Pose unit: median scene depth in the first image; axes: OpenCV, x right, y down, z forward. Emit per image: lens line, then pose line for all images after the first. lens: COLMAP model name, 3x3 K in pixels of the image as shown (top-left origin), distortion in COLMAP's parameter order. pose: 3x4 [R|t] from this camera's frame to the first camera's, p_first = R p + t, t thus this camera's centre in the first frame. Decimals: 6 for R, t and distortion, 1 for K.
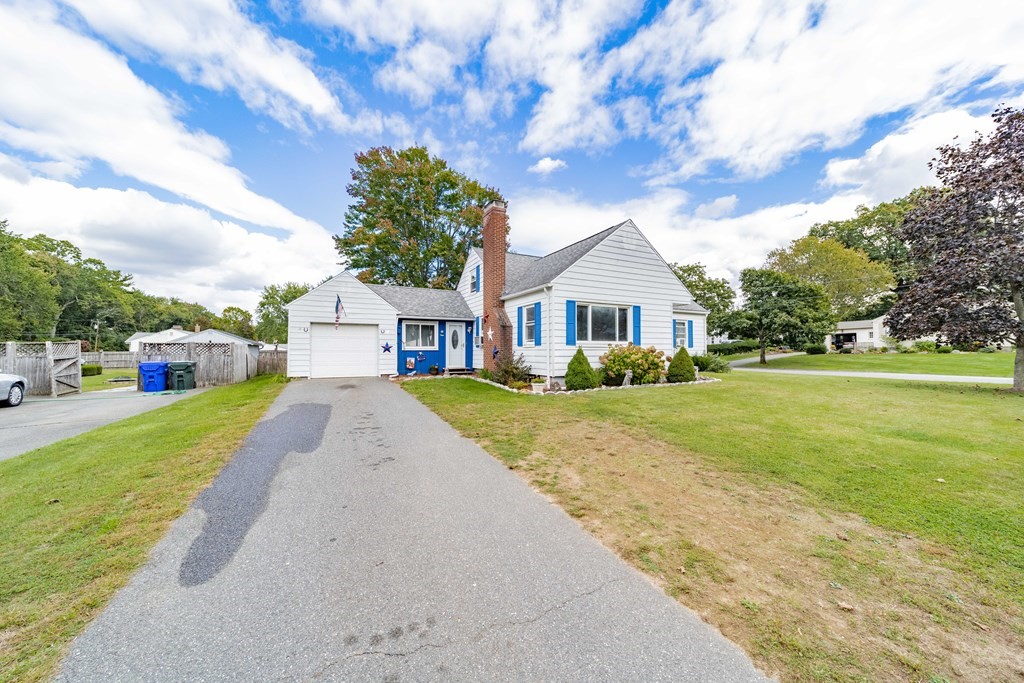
lens RADIAL K [[368.0, 0, 512.0], [0, 368.0, 341.5], [0, 0, 1]] dist [-0.000636, -0.000090]
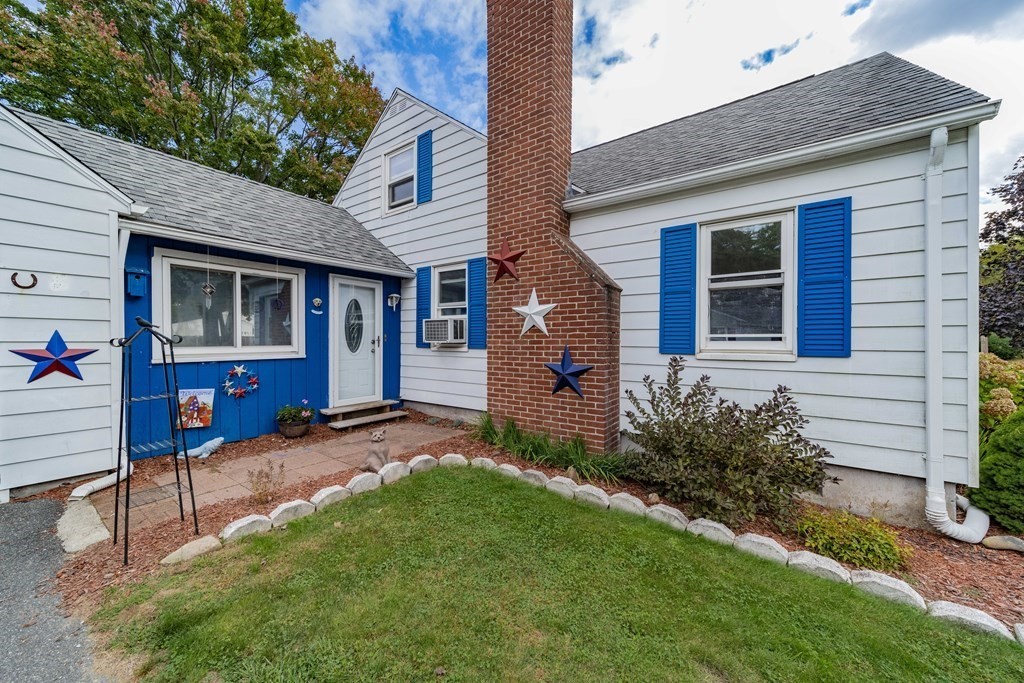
lens RADIAL K [[351.4, 0, 515.2], [0, 351.4, 339.7], [0, 0, 1]] dist [0.002004, 0.000054]
pose [[0.870950, 0.002344, 0.491366, -0.191598], [-0.017181, 0.999522, 0.025684, -0.003347], [-0.491071, -0.030812, 0.870574, 0.636534]]
